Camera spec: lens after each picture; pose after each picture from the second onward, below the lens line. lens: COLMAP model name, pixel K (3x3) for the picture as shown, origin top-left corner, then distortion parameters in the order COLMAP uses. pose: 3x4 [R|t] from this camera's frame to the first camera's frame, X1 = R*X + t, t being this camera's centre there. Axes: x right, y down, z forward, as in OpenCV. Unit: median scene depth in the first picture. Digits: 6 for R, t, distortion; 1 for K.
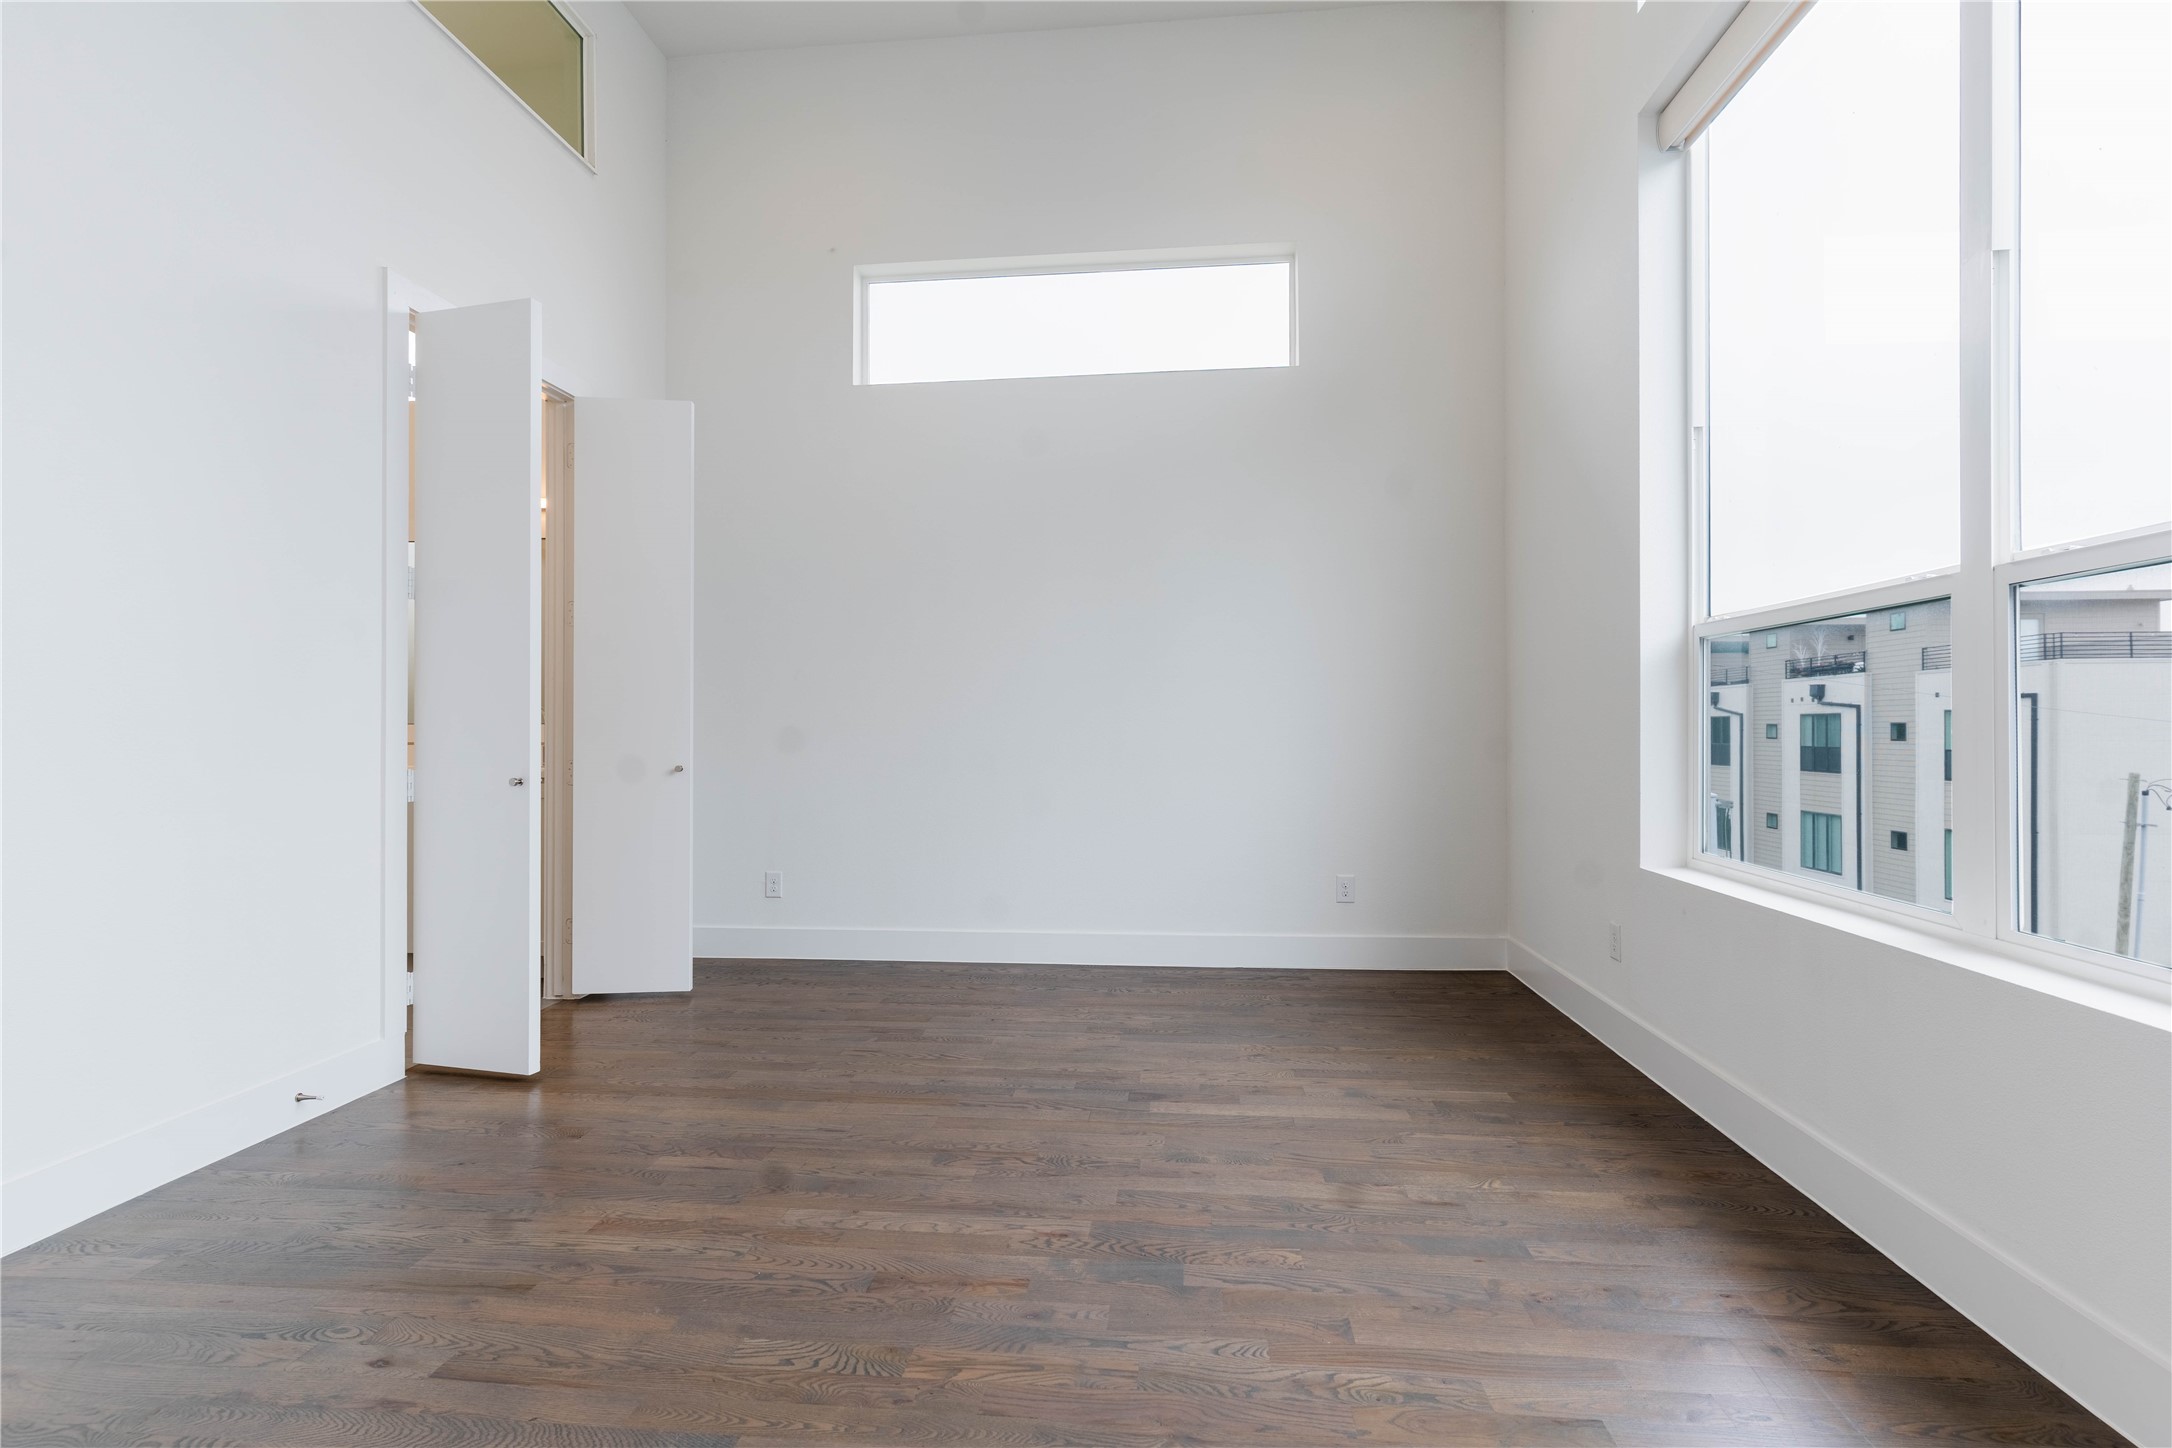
lens RADIAL K [[1049.9, 0, 1076.6], [0, 1049.9, 727.0], [0, 0, 1]] dist [0.002035, 0.000085]
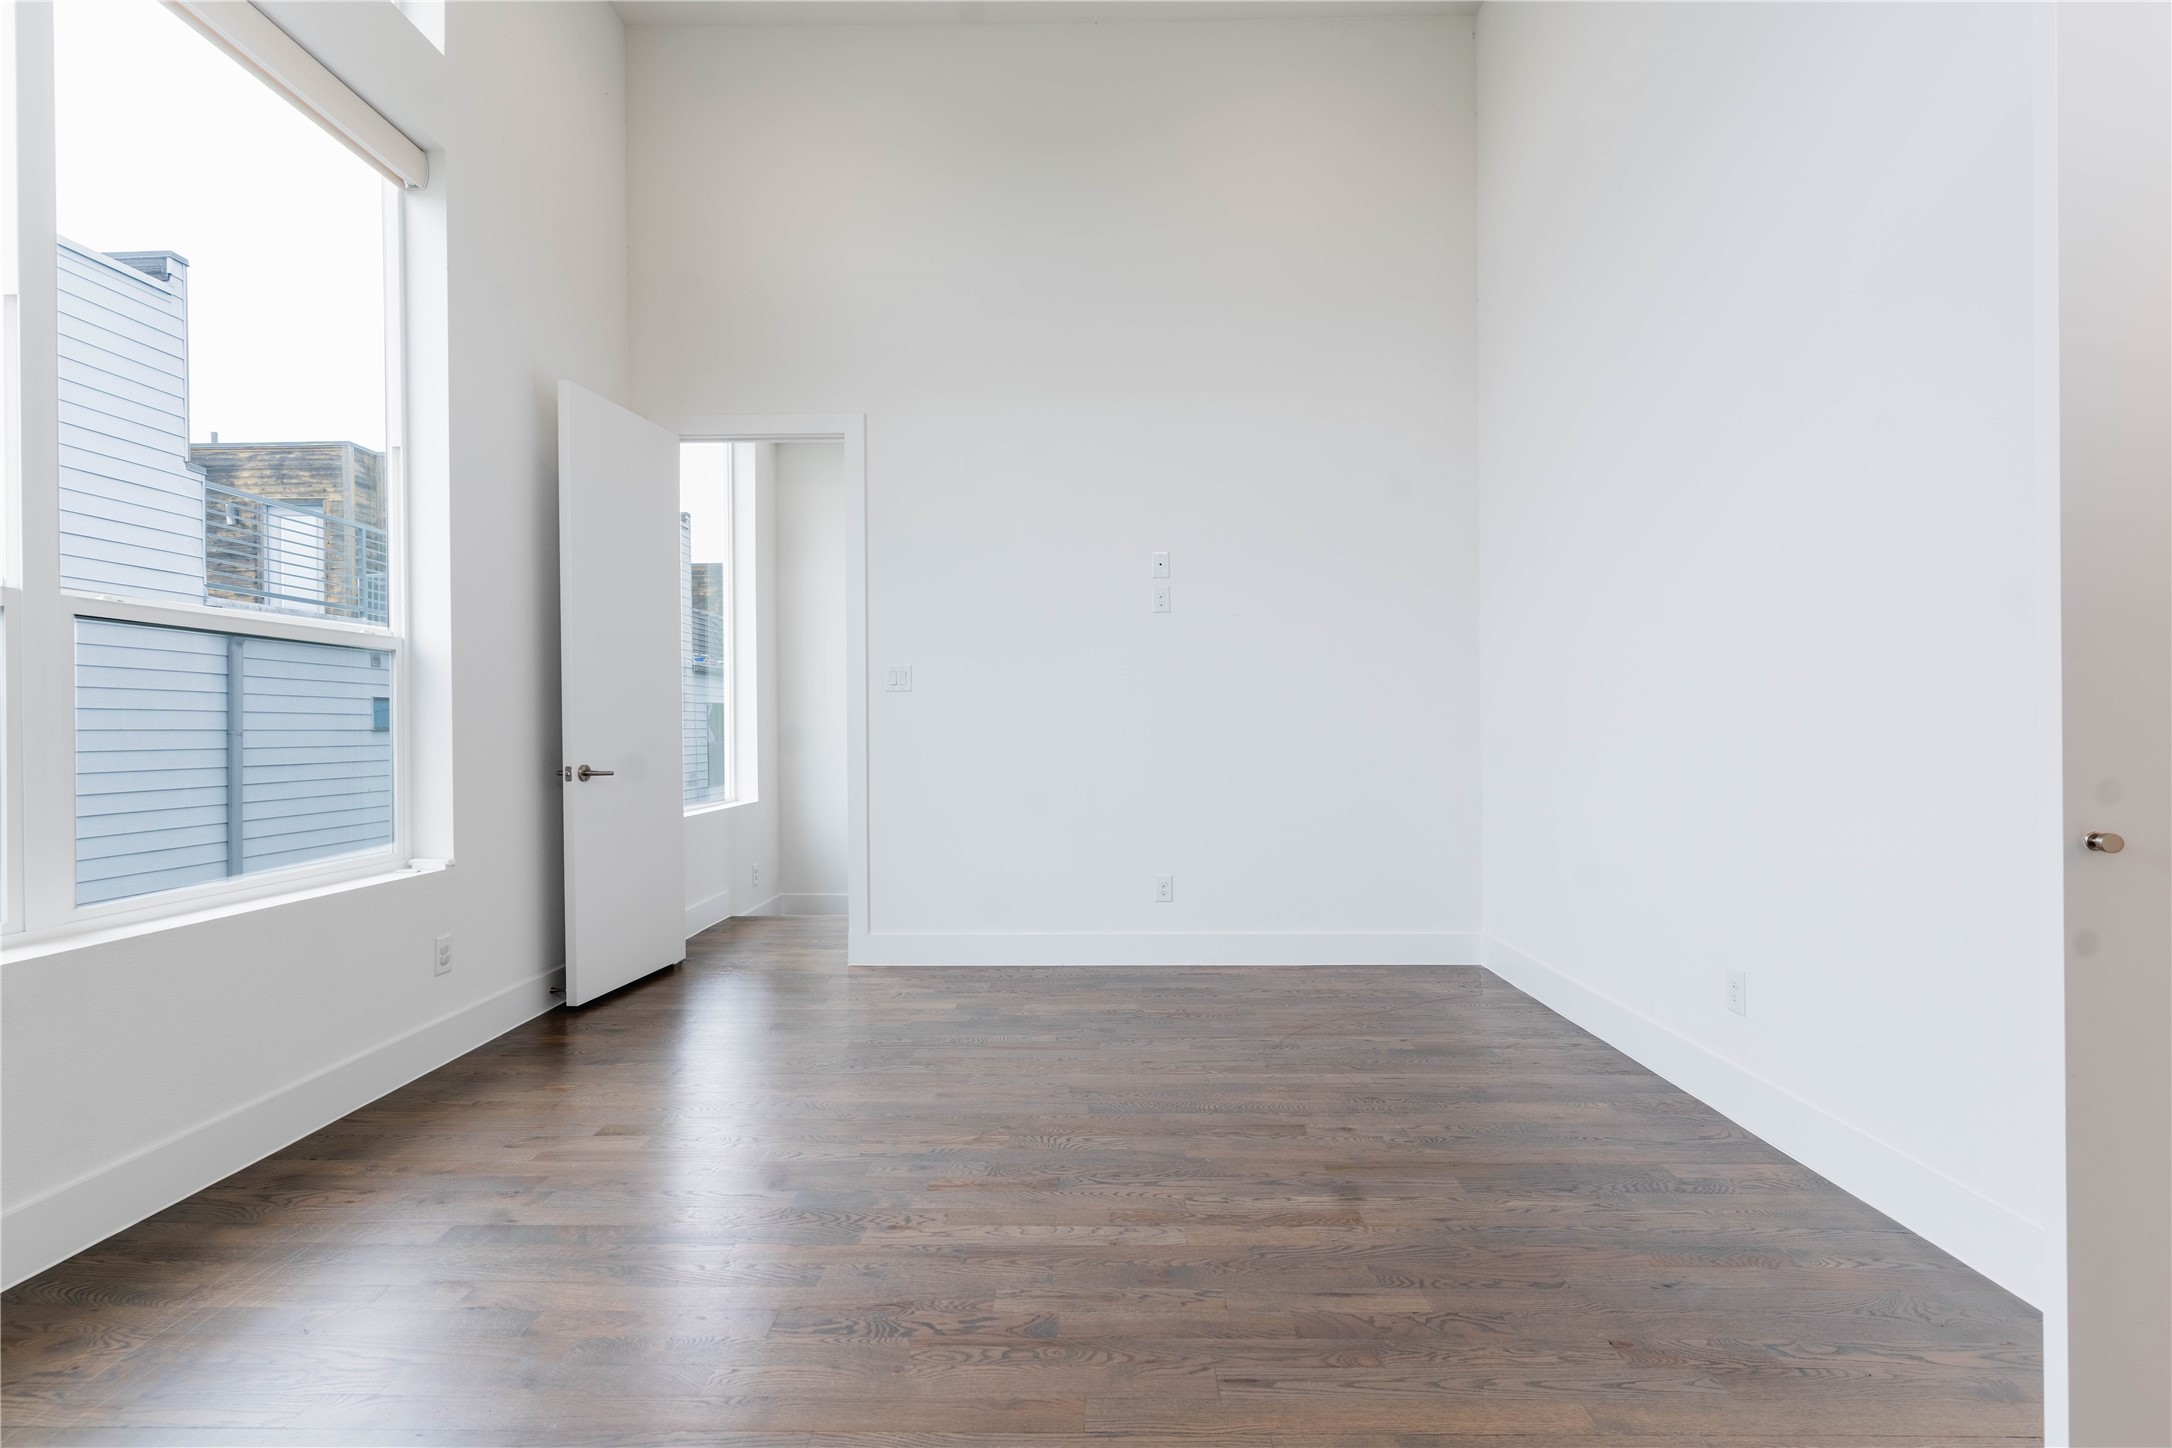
lens RADIAL K [[1049.9, 0, 1076.6], [0, 1049.9, 727.0], [0, 0, 1]] dist [0.002035, 0.000085]
pose [[-0.996562, 0.011728, -0.082018, -0.111410], [0.011987, 0.999925, -0.002657, 0.004226], [0.081981, -0.003631, -0.996627, 2.009911]]
